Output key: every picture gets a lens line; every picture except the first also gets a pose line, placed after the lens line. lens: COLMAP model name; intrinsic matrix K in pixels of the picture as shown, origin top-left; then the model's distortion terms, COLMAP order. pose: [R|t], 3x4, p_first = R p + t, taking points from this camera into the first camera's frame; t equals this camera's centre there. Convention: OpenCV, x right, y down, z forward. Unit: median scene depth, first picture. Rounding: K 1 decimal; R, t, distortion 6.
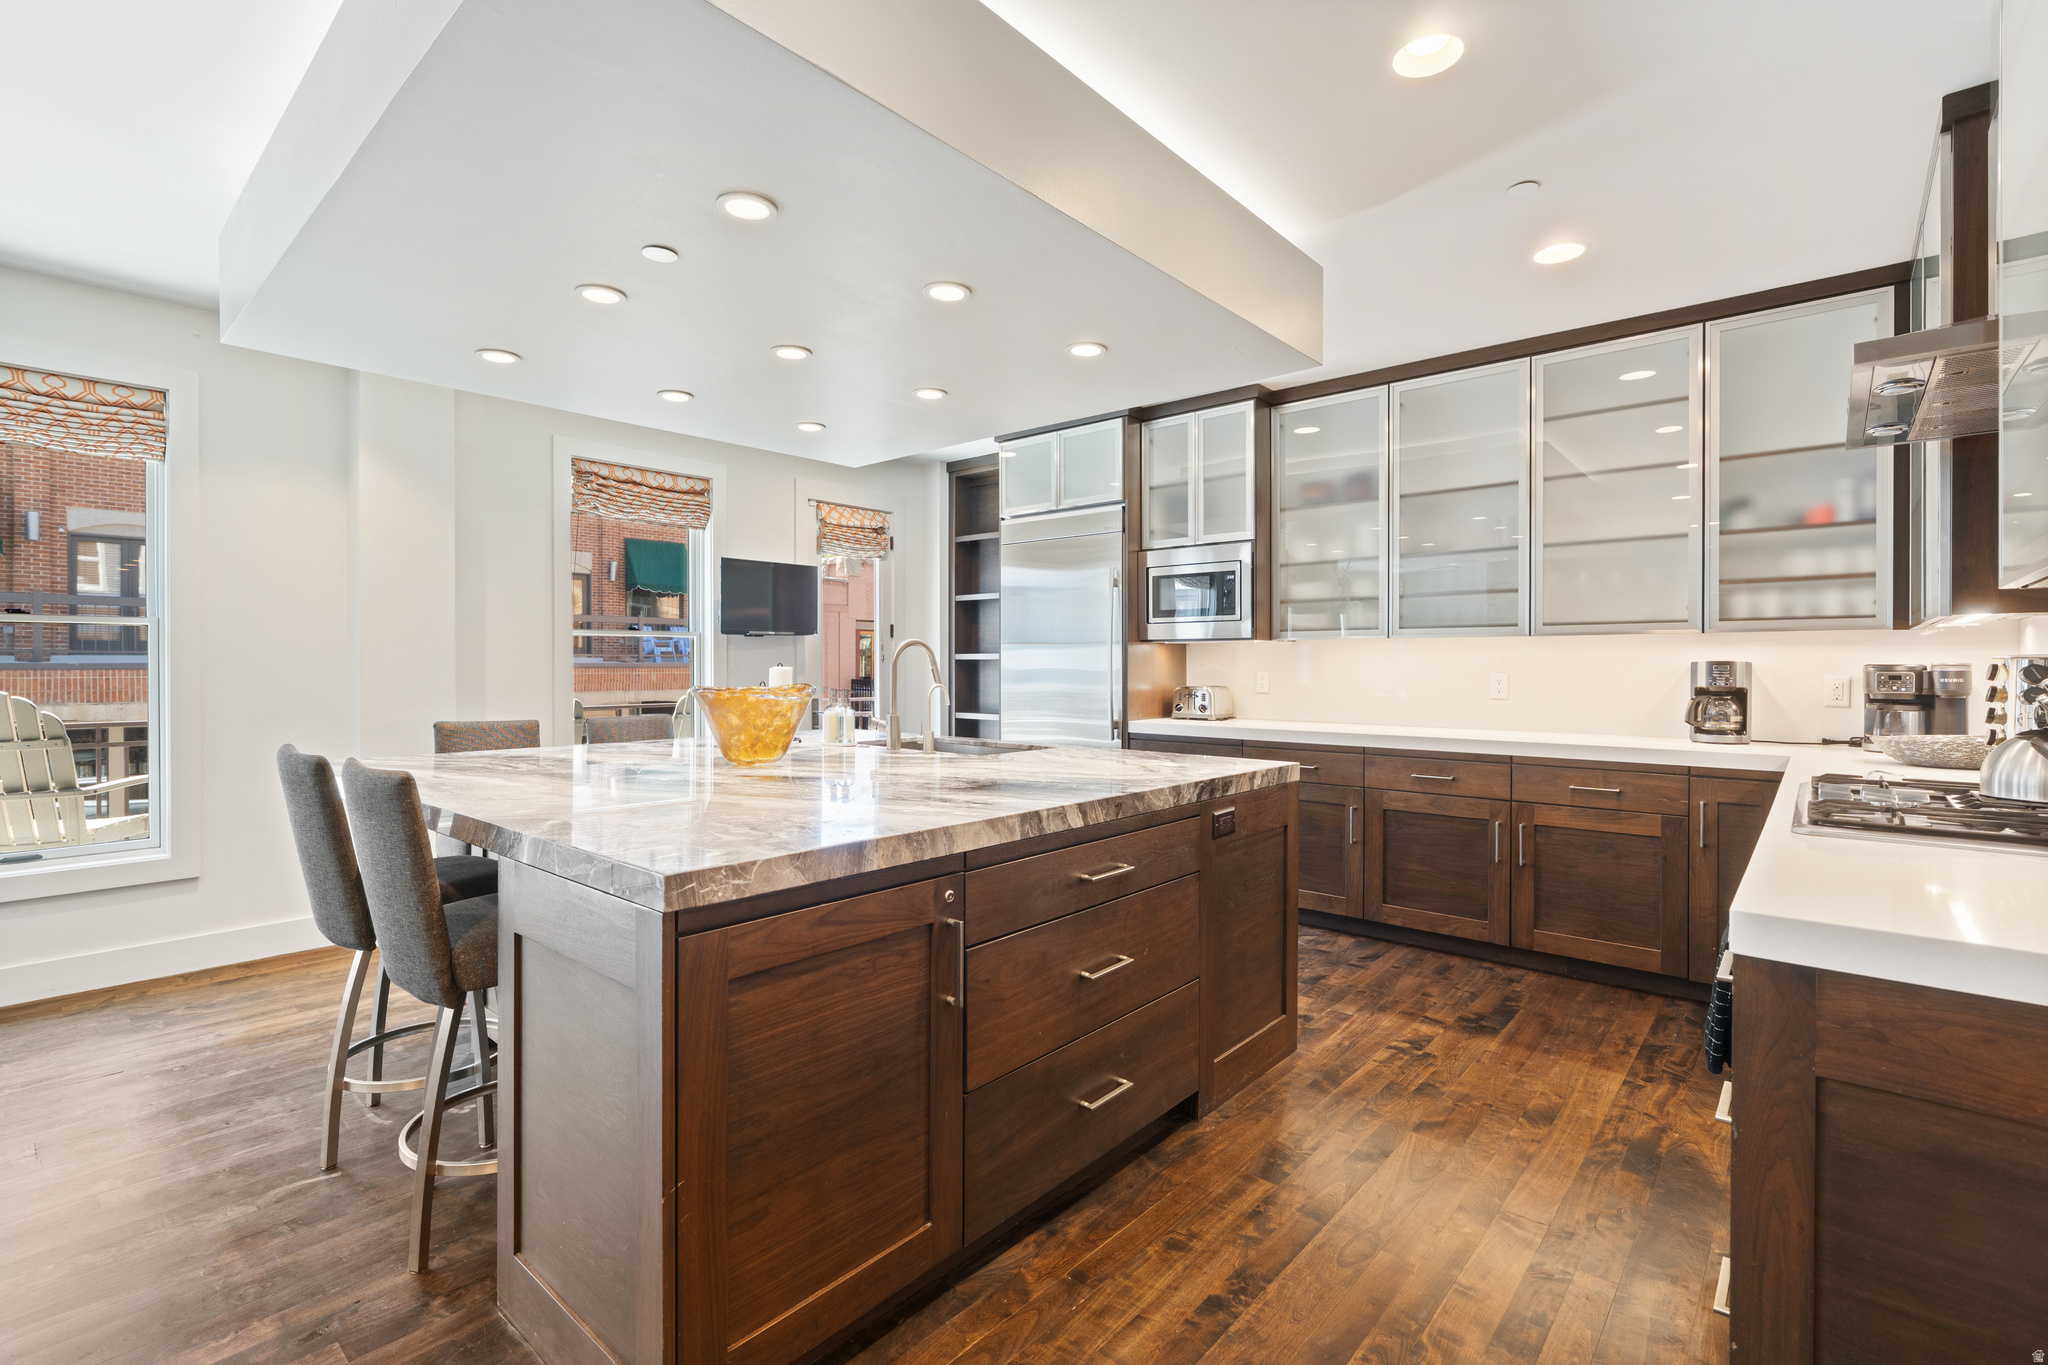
lens RADIAL K [[921.7, 0, 1021.9], [0, 921.7, 666.2], [0, 0, 1]] dist [-0.004994, 0.000205]
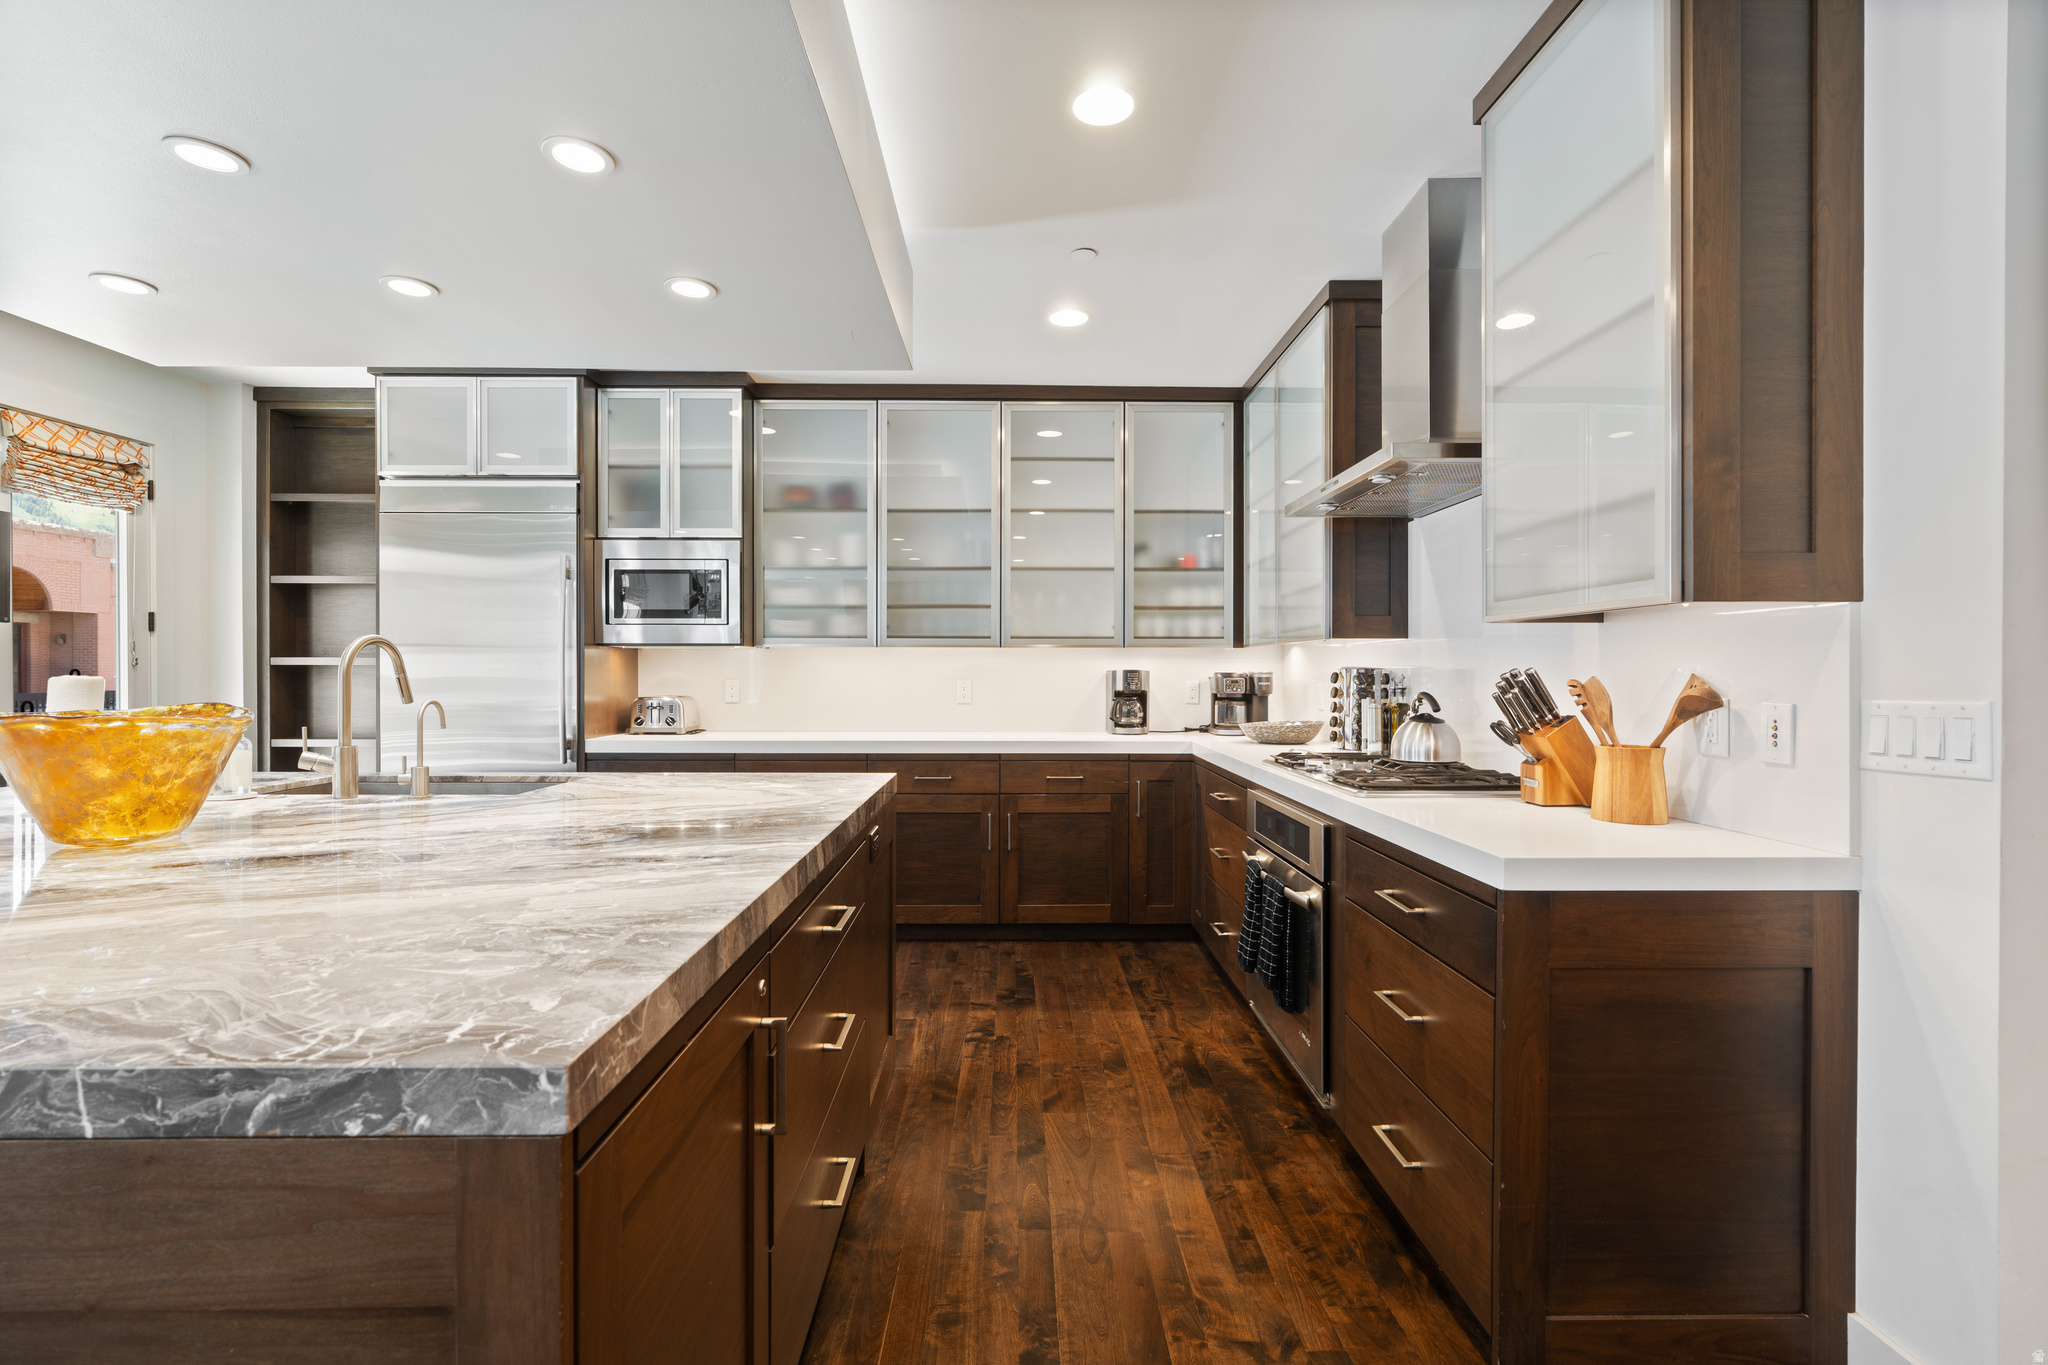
lens RADIAL K [[914.2, 0, 1023.1], [0, 914.2, 676.4], [0, 0, 1]] dist [-0.006313, 0.000504]
pose [[0.742183, -0.002473, 0.670193, -0.198397], [0.001014, 0.999996, 0.002567, 0.000023], [-0.670197, -0.001226, 0.742182, 0.155981]]
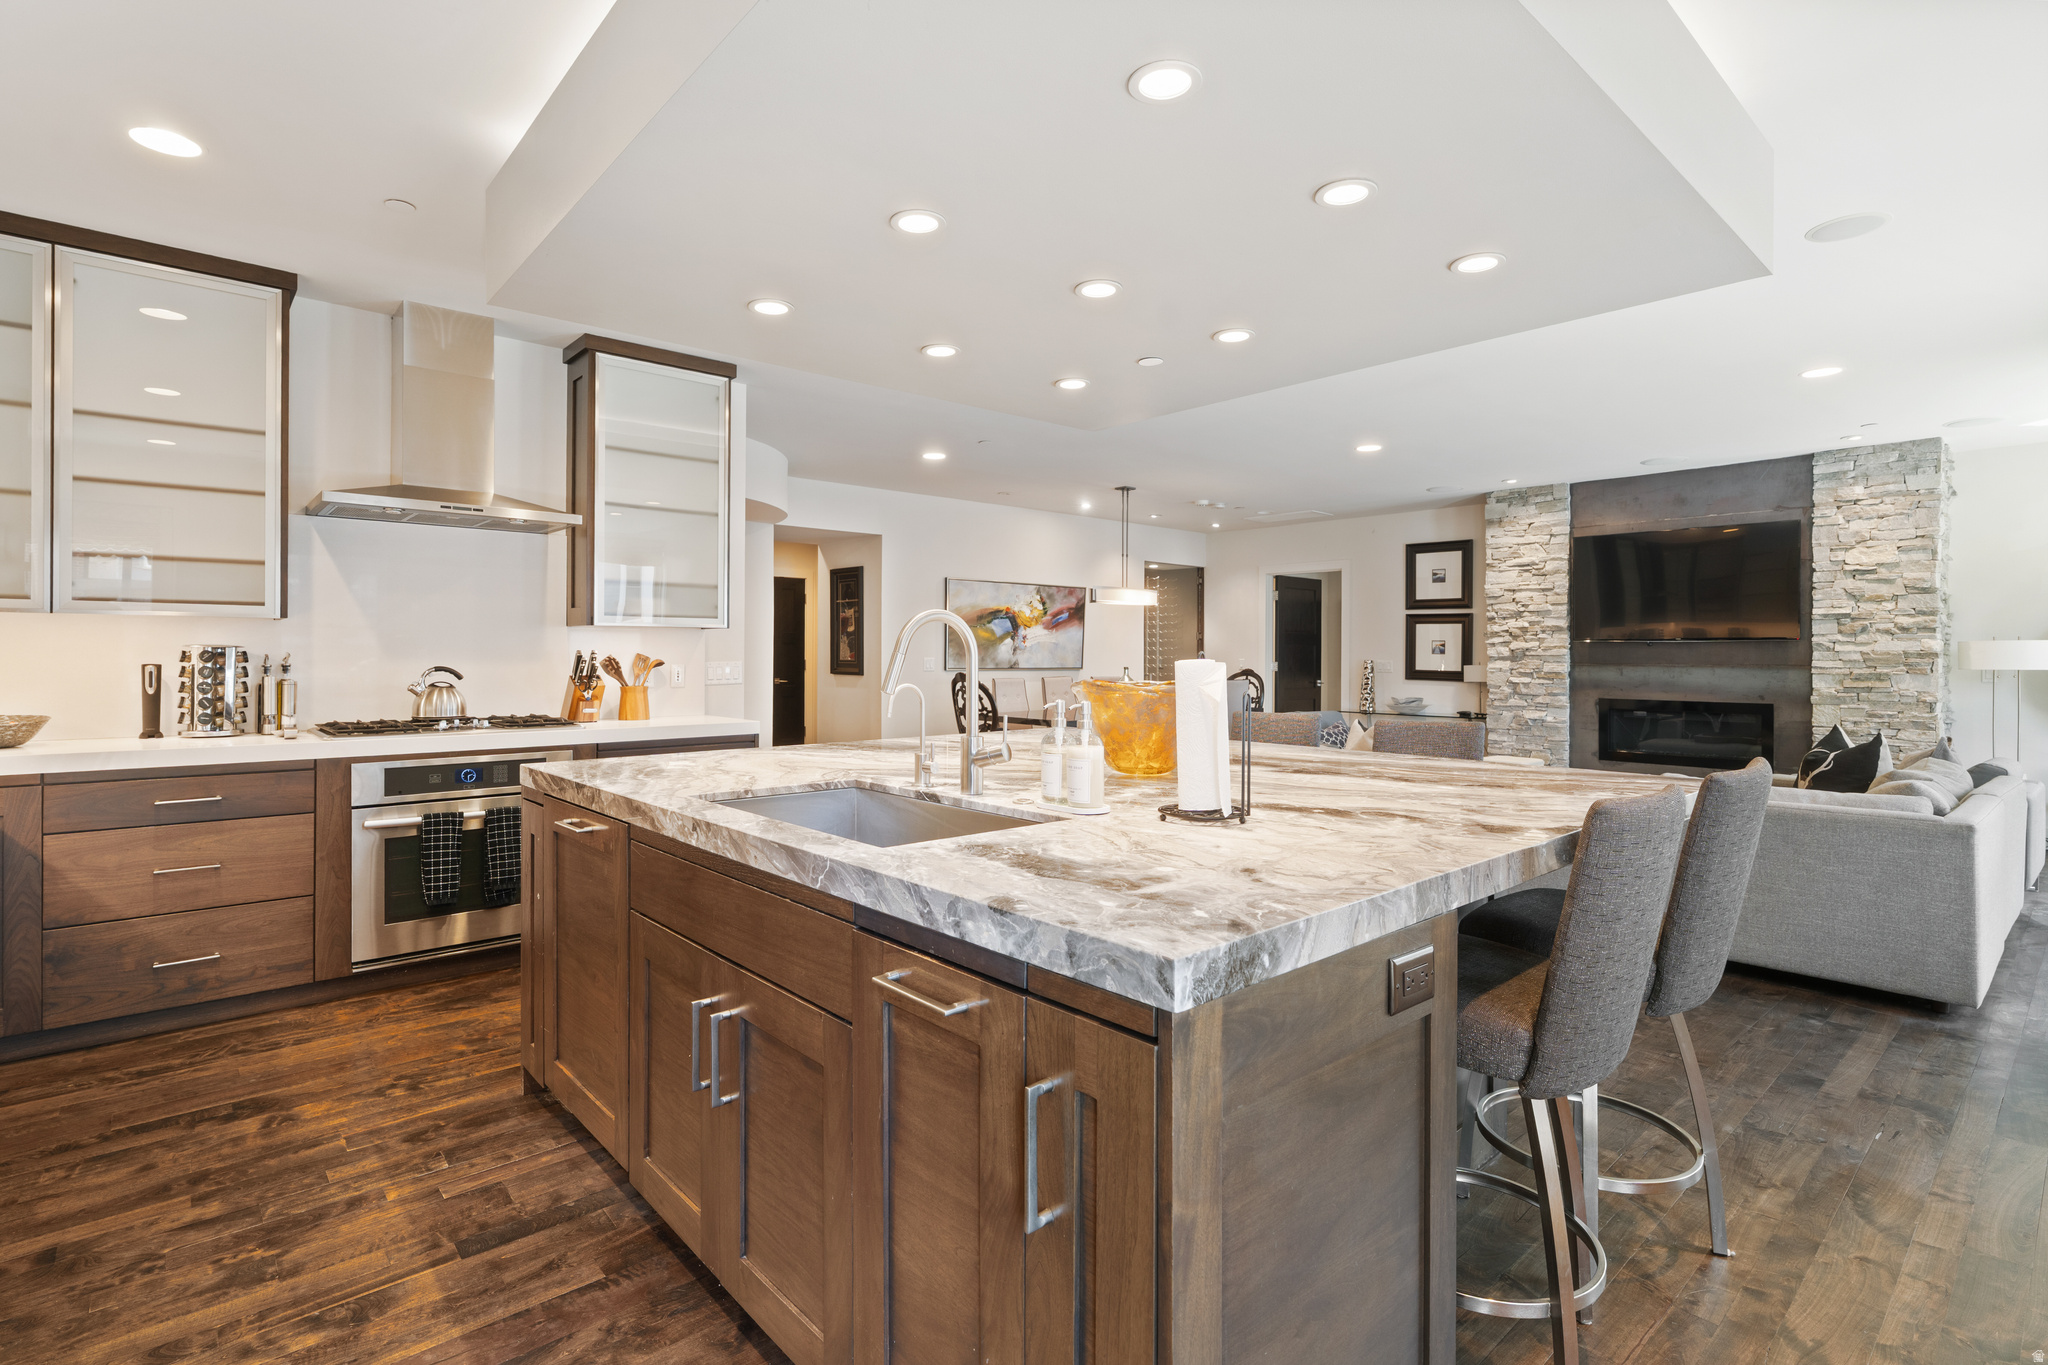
lens RADIAL K [[976.3, 0, 1017.7], [0, 976.3, 655.0], [0, 0, 1]] dist [-0.004538, 0.000768]
pose [[-0.992090, -0.004974, 0.125428, -0.227713], [-0.004701, 0.999986, 0.002467, -0.003027], [-0.125438, 0.001858, -0.992100, 1.496431]]
